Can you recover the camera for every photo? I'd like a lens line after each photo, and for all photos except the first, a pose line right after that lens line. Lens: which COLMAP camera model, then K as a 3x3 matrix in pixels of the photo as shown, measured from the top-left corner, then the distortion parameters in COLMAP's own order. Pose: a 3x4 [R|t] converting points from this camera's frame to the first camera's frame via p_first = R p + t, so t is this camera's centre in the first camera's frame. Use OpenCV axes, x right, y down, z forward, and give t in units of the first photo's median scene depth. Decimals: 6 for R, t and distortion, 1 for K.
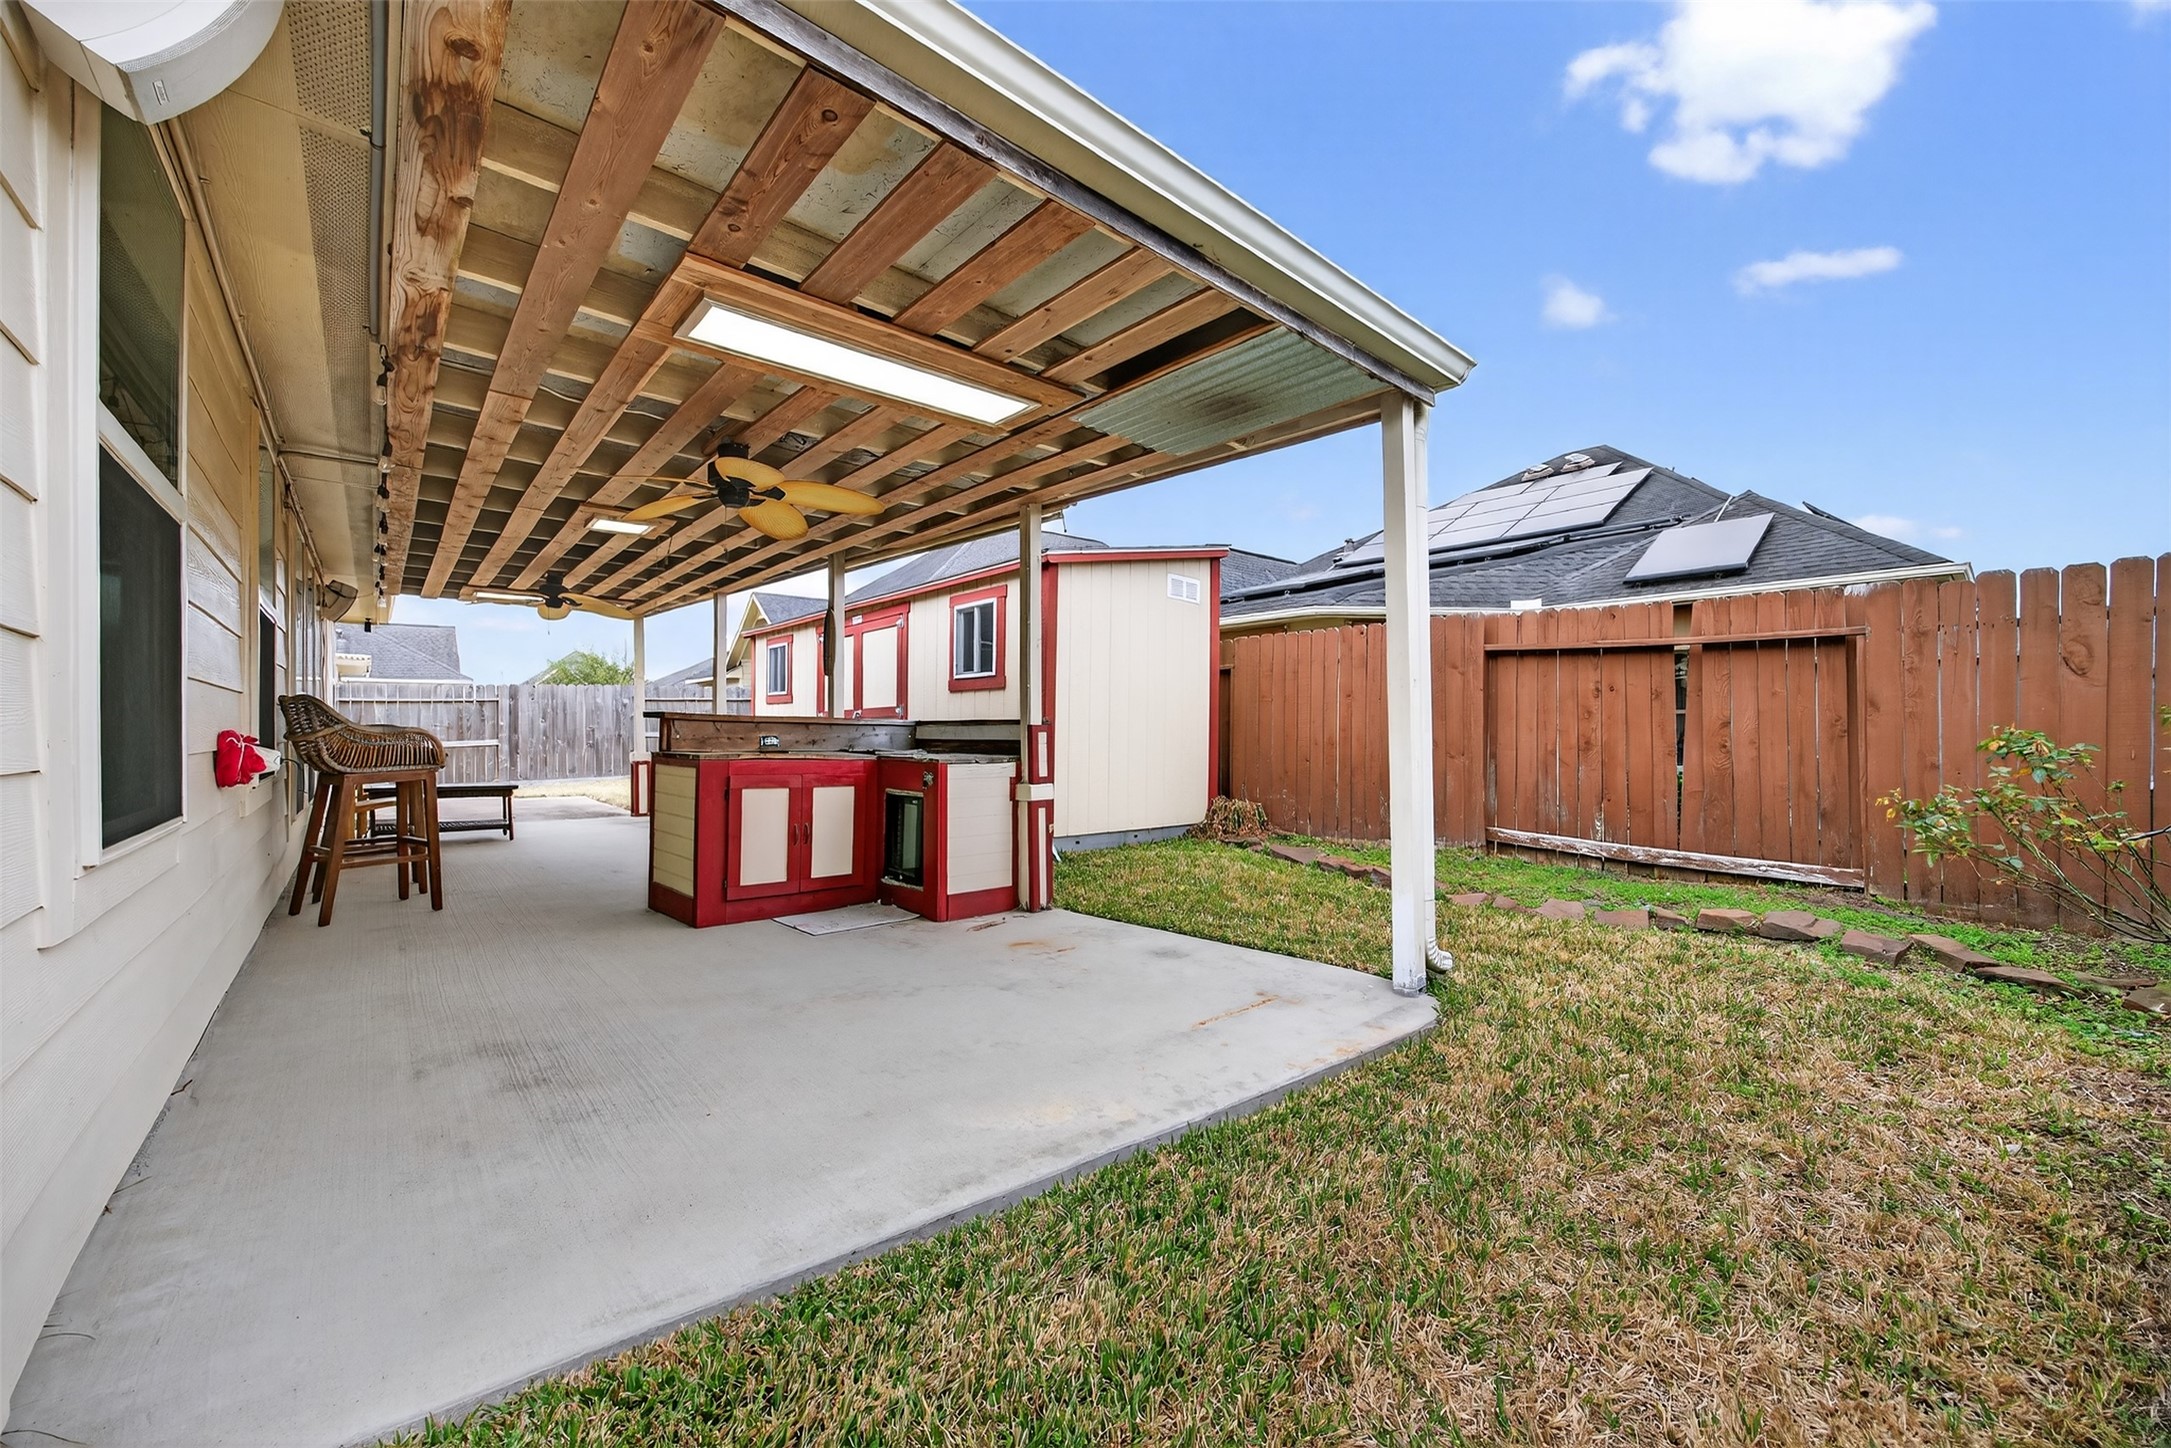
lens RADIAL K [[851.4, 0, 1093.0], [0, 851.4, 720.9], [0, 0, 1]] dist [-0.000752, 0.000310]
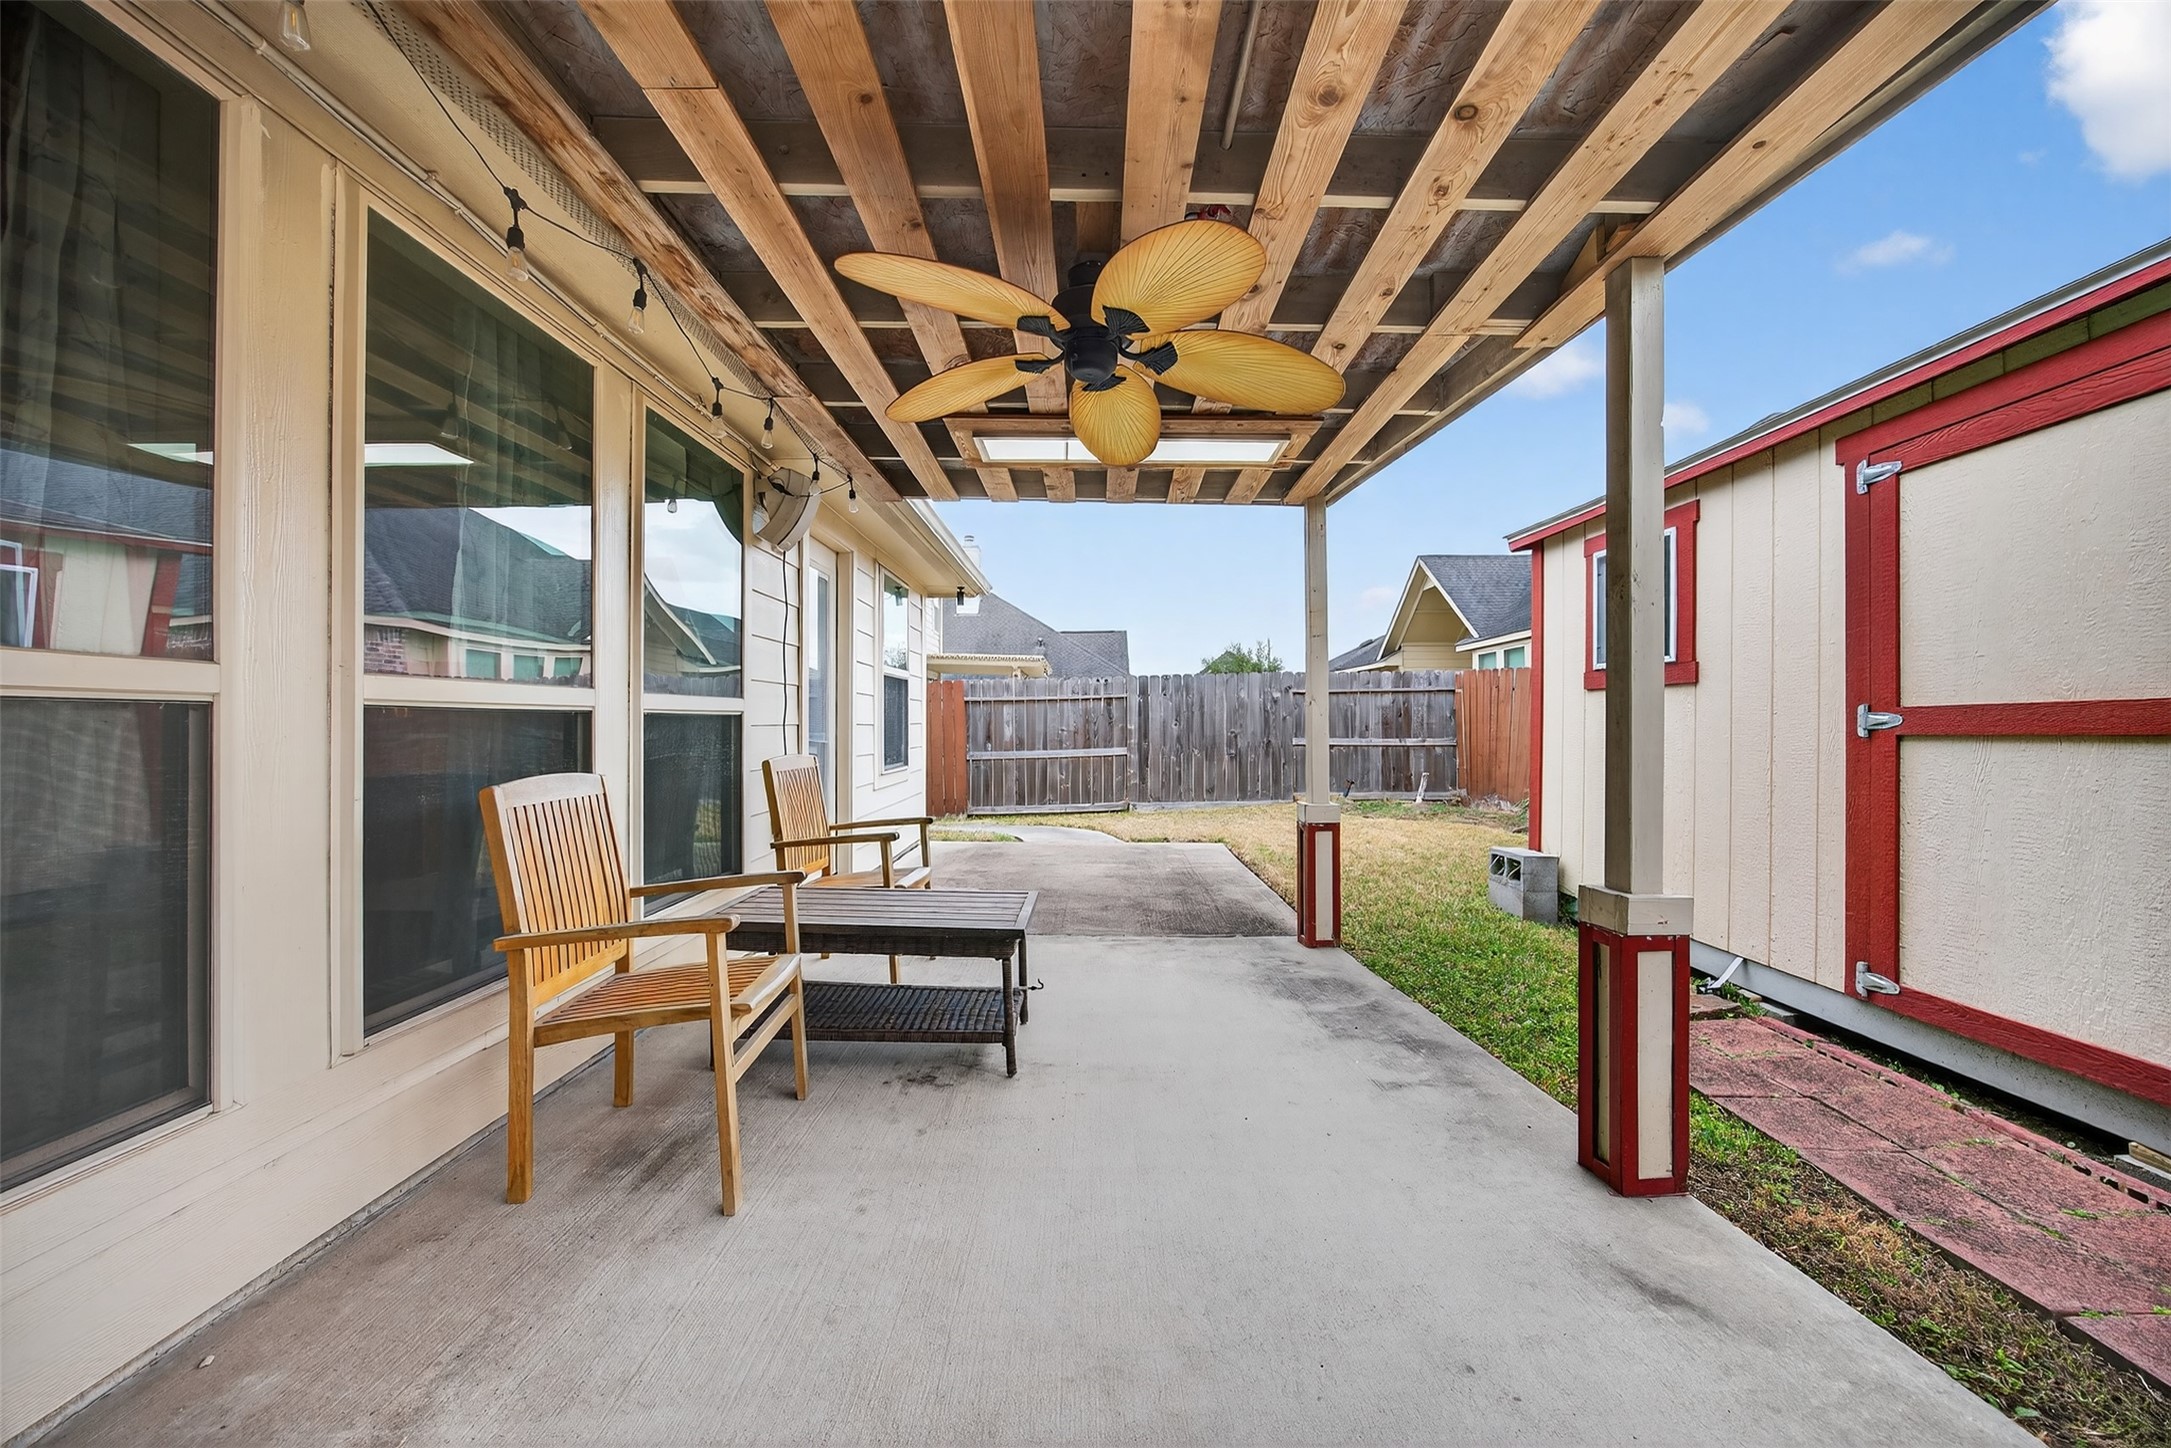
lens RADIAL K [[851.4, 0, 1093.0], [0, 851.4, 720.9], [0, 0, 1]] dist [-0.000752, 0.000310]
pose [[0.761702, 0.004236, -0.647914, -0.235322], [-0.000178, 0.999980, 0.006329, -0.007497], [0.647928, -0.004706, 0.761687, 0.413385]]
